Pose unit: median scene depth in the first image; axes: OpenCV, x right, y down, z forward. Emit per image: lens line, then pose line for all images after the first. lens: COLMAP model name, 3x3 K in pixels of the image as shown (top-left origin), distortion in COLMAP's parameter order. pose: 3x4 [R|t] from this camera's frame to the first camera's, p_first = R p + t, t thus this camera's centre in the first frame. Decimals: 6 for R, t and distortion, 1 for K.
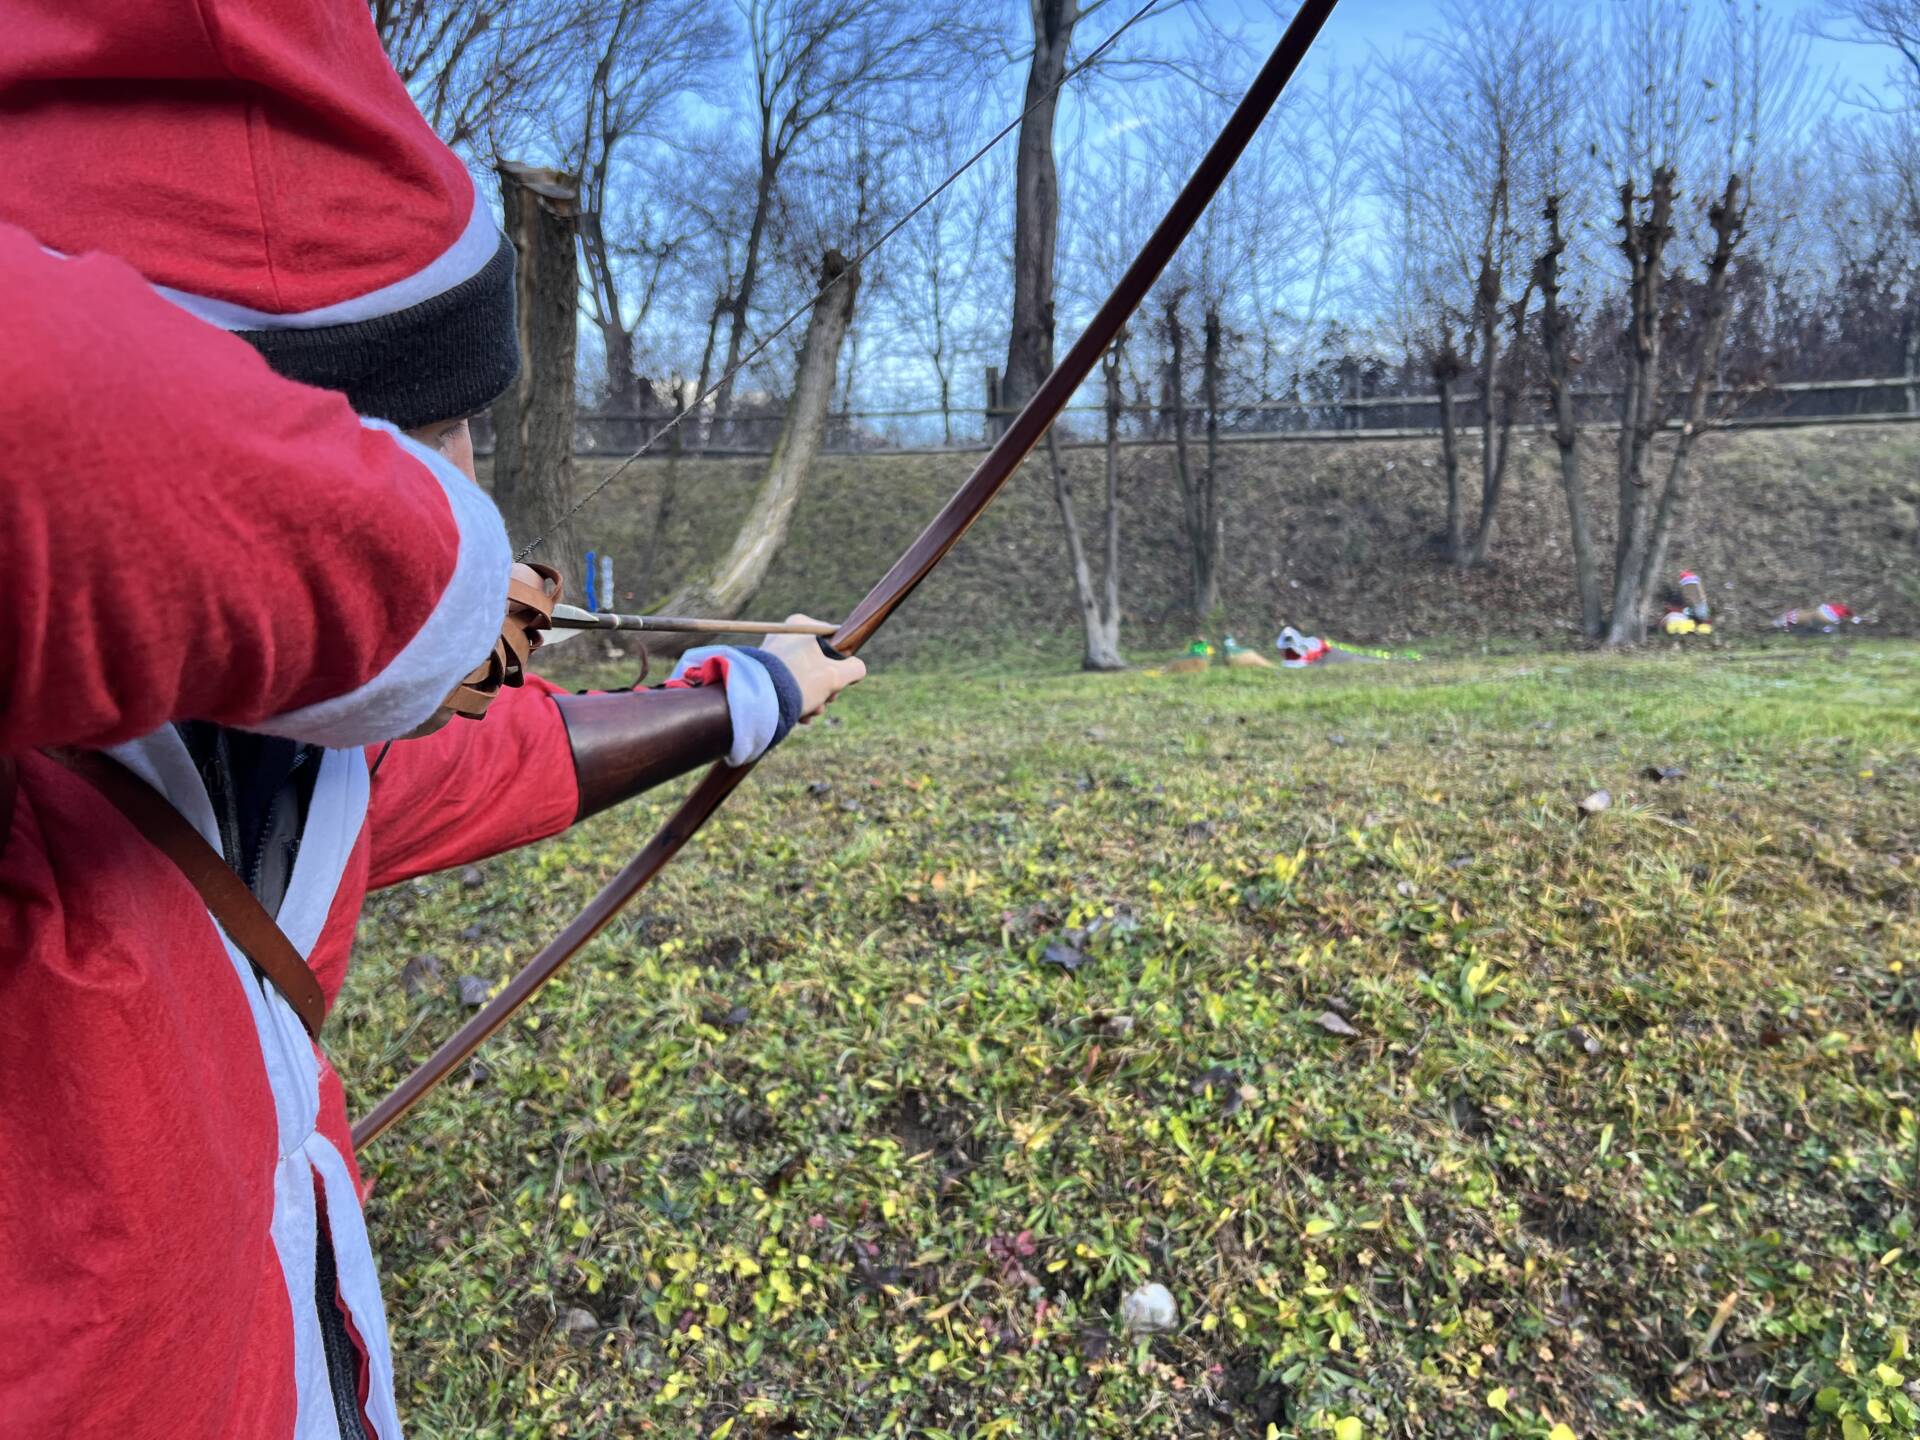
lens RADIAL K [[1443.6, 0, 981.5], [0, 1443.6, 741.4], [0, 0, 1]] dist [0.062711, -0.063063]
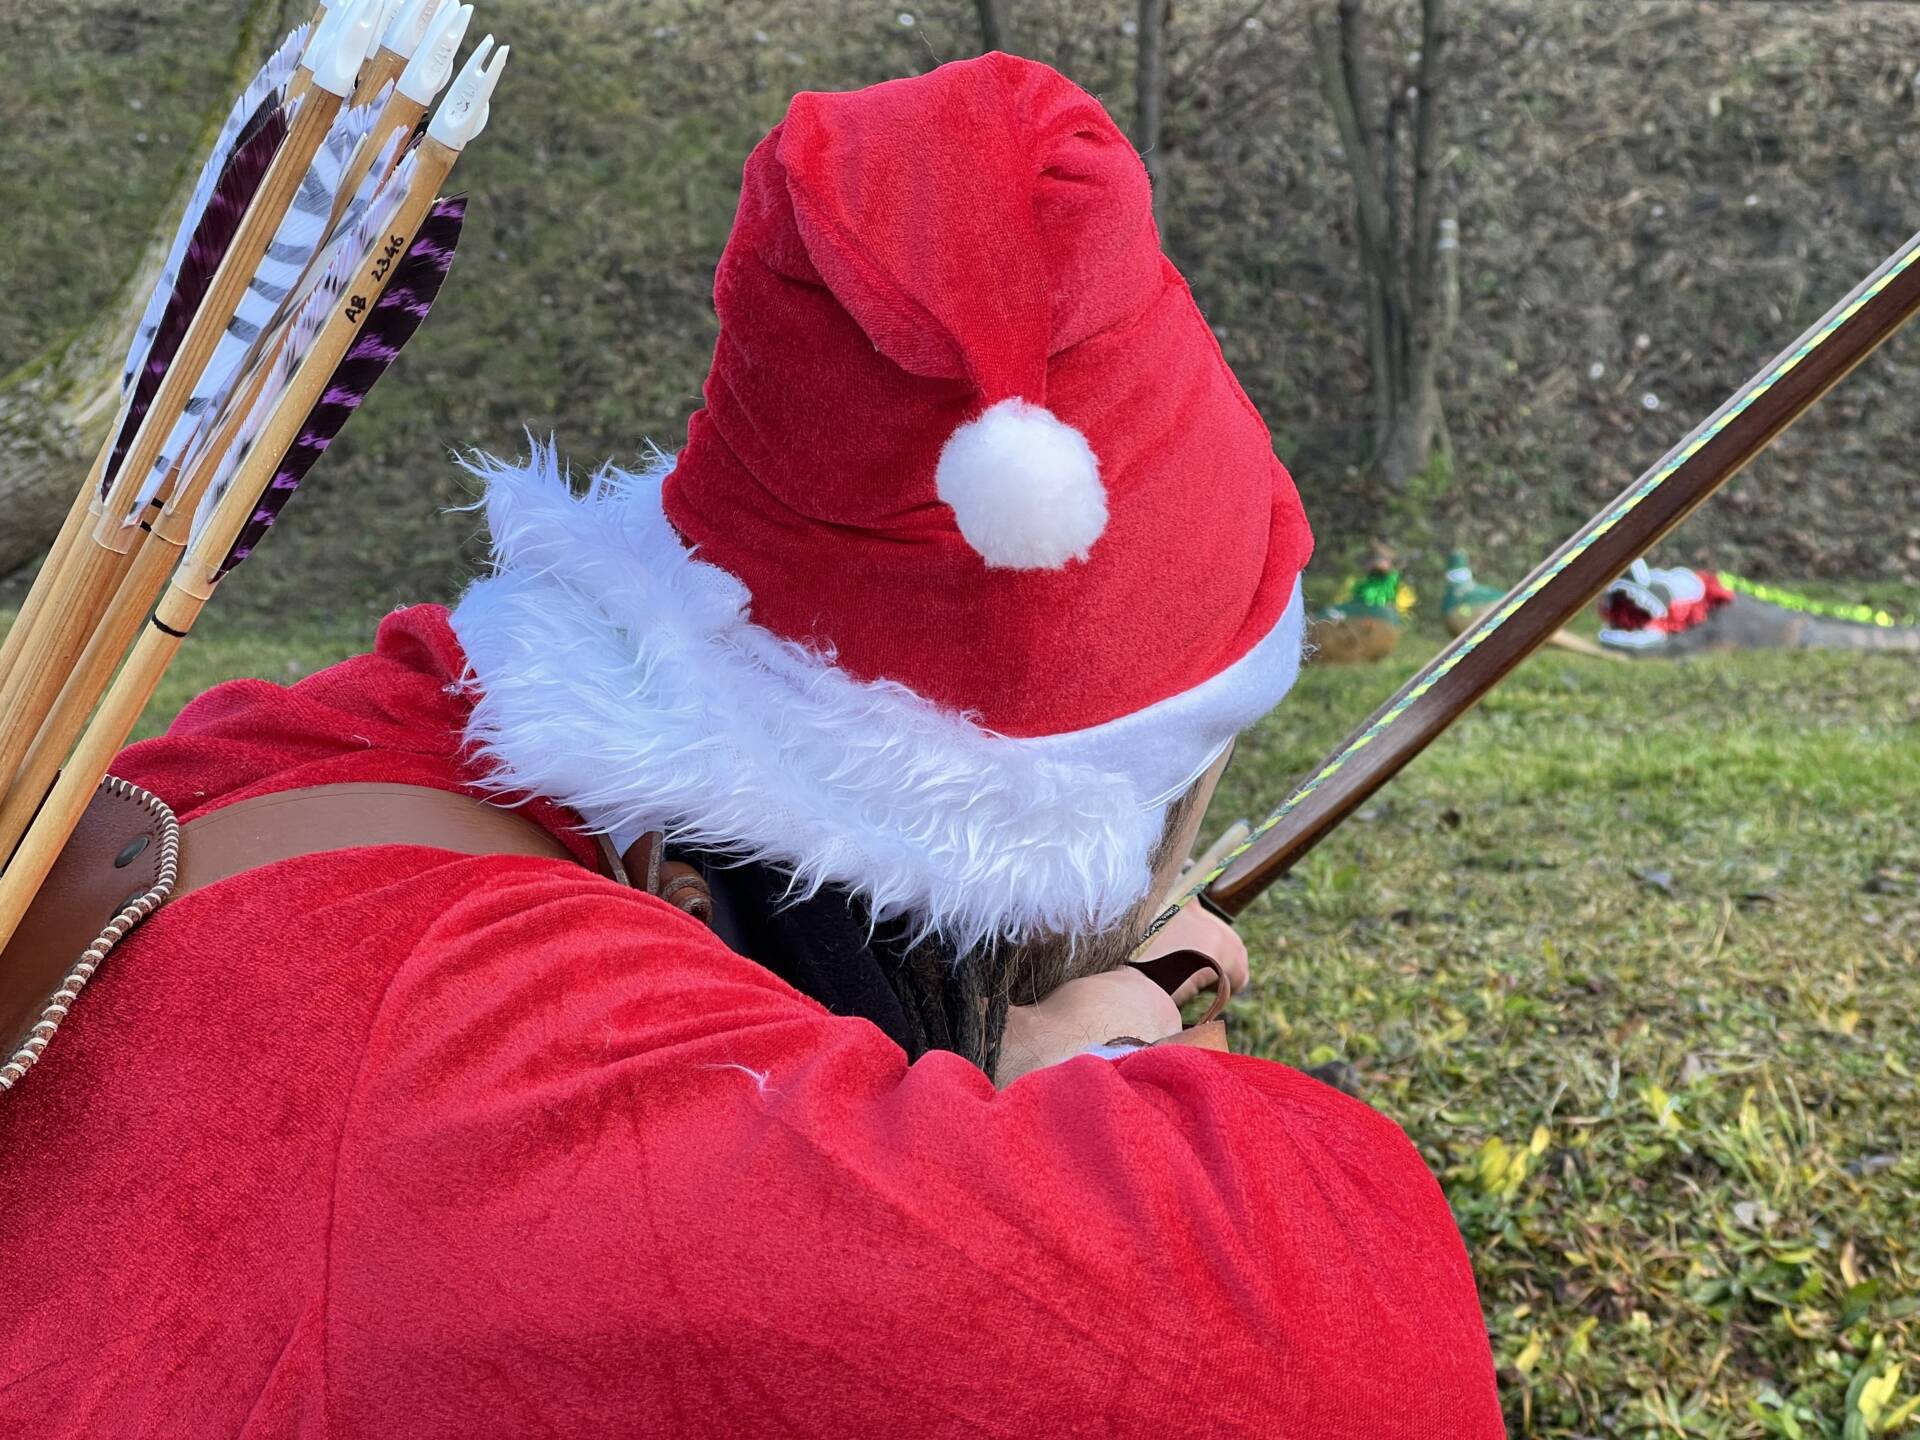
lens RADIAL K [[4333.2, 0, 960.0], [0, 4333.2, 720.0], [0, 0, 1]] dist [0.069115, 0.444961]
pose [[0.998494, 0.023805, 0.049431, -0.036387], [-0.022801, 0.999524, -0.020779, -0.022994], [-0.049902, 0.019621, 0.998561, -0.385289]]
